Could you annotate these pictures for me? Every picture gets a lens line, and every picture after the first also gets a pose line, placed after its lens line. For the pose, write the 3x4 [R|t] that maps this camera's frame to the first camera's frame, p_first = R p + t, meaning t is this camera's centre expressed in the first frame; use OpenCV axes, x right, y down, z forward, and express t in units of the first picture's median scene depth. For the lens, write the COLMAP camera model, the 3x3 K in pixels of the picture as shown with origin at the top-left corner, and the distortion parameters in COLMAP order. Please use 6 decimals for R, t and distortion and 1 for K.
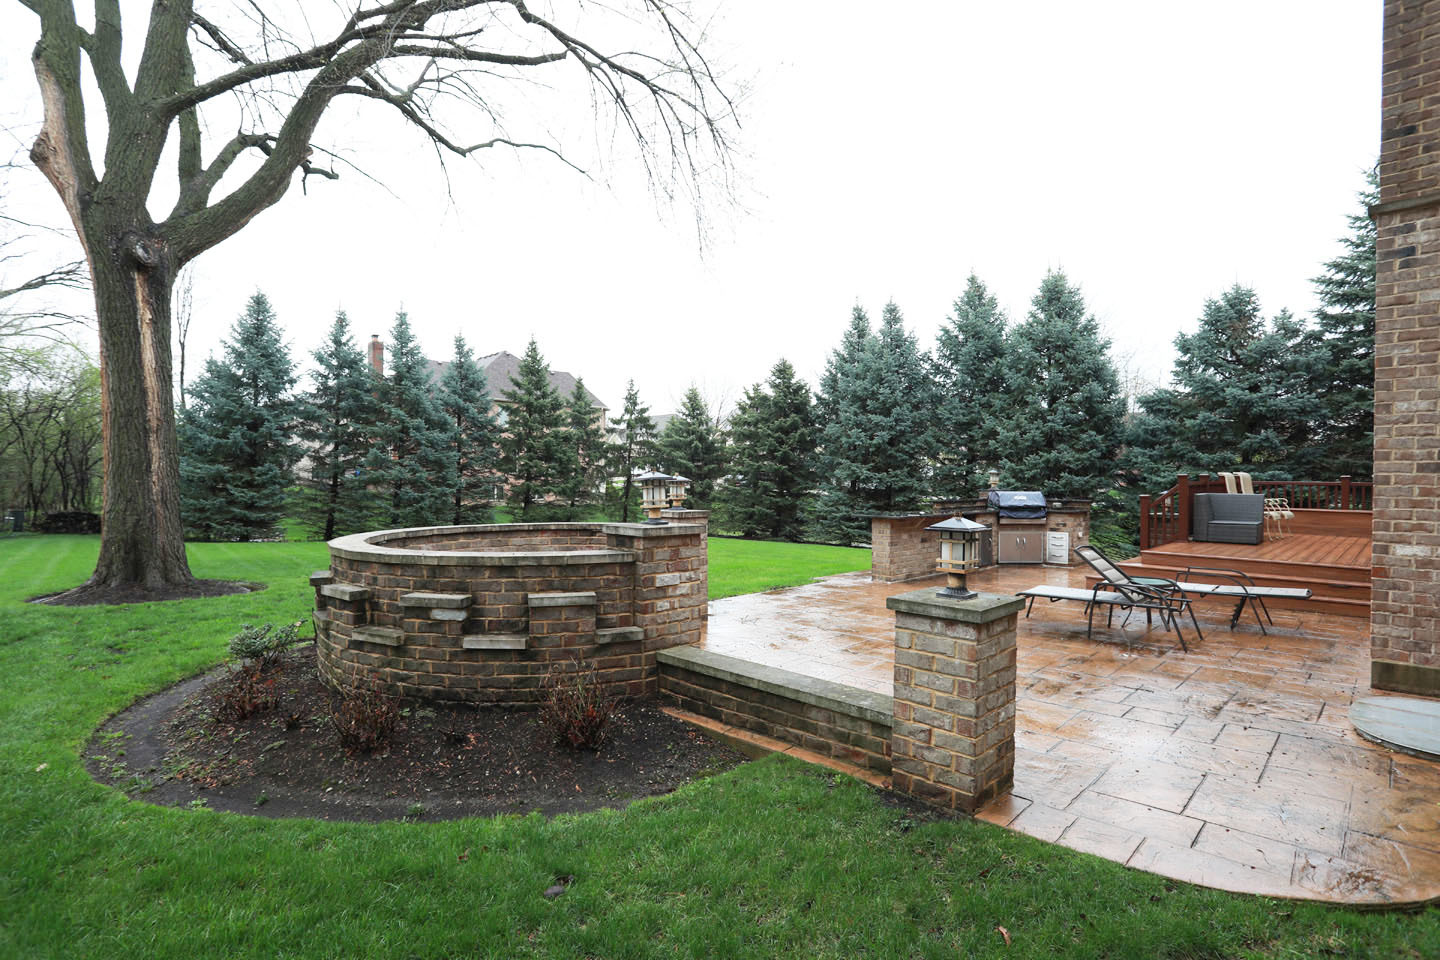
lens RADIAL K [[691.3, 0, 723.4], [0, 691.3, 483.2], [0, 0, 1]] dist [-0.011101, 0.003496]
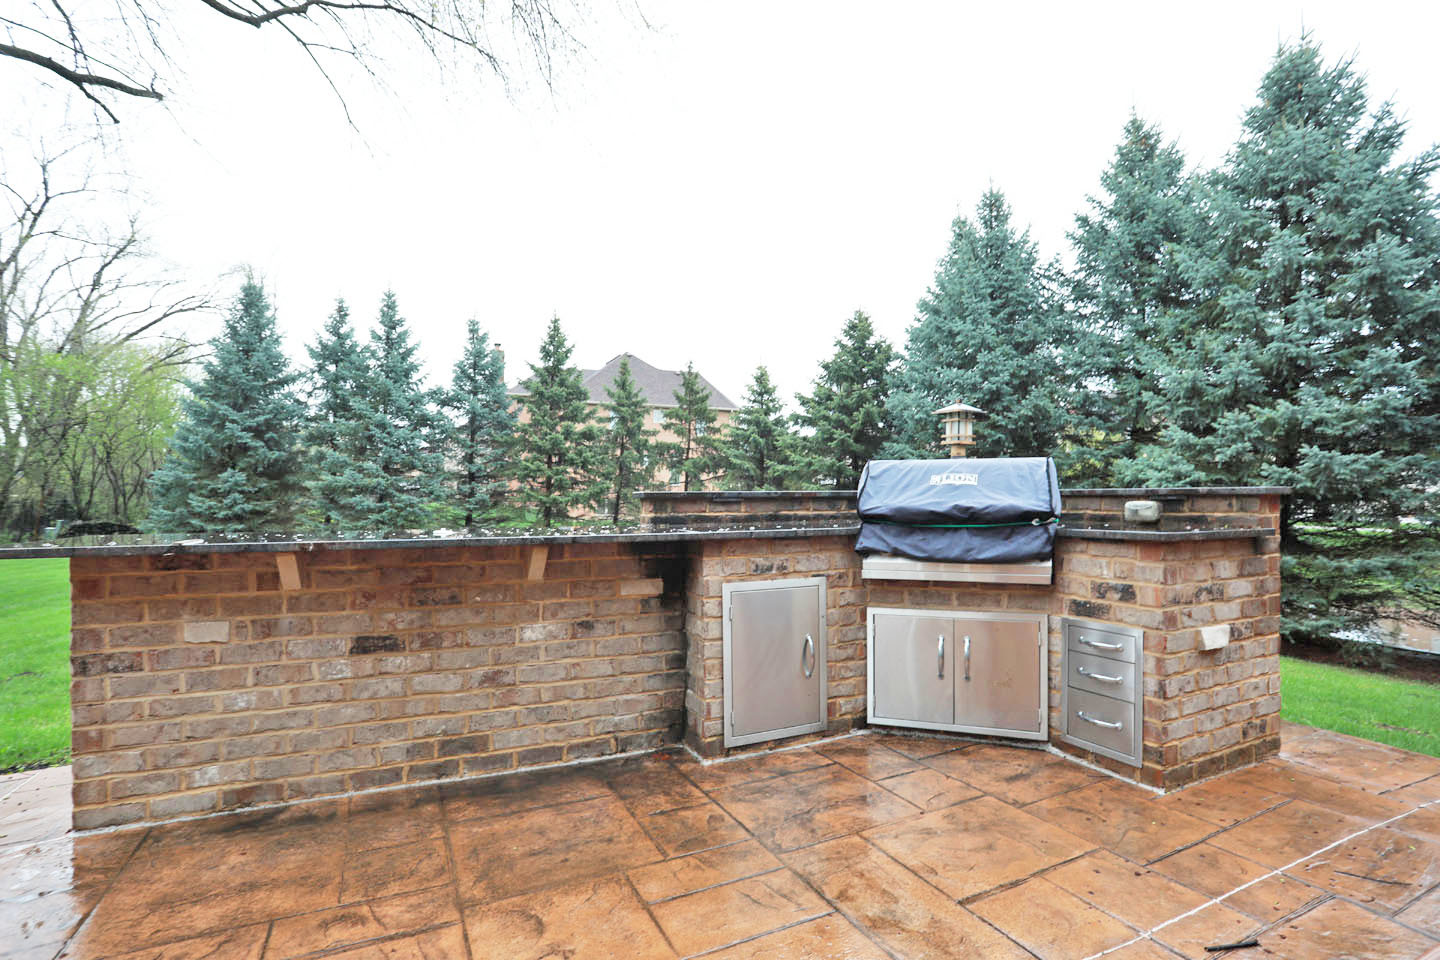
lens RADIAL K [[691.3, 0, 715.0], [0, 691.3, 488.1], [0, 0, 1]] dist [-0.011101, 0.003496]
pose [[0.948618, -0.011187, -0.316226, 0.216346], [0.006564, 0.999856, -0.015681, 0.013956], [0.316355, 0.012800, 0.948554, 0.365232]]
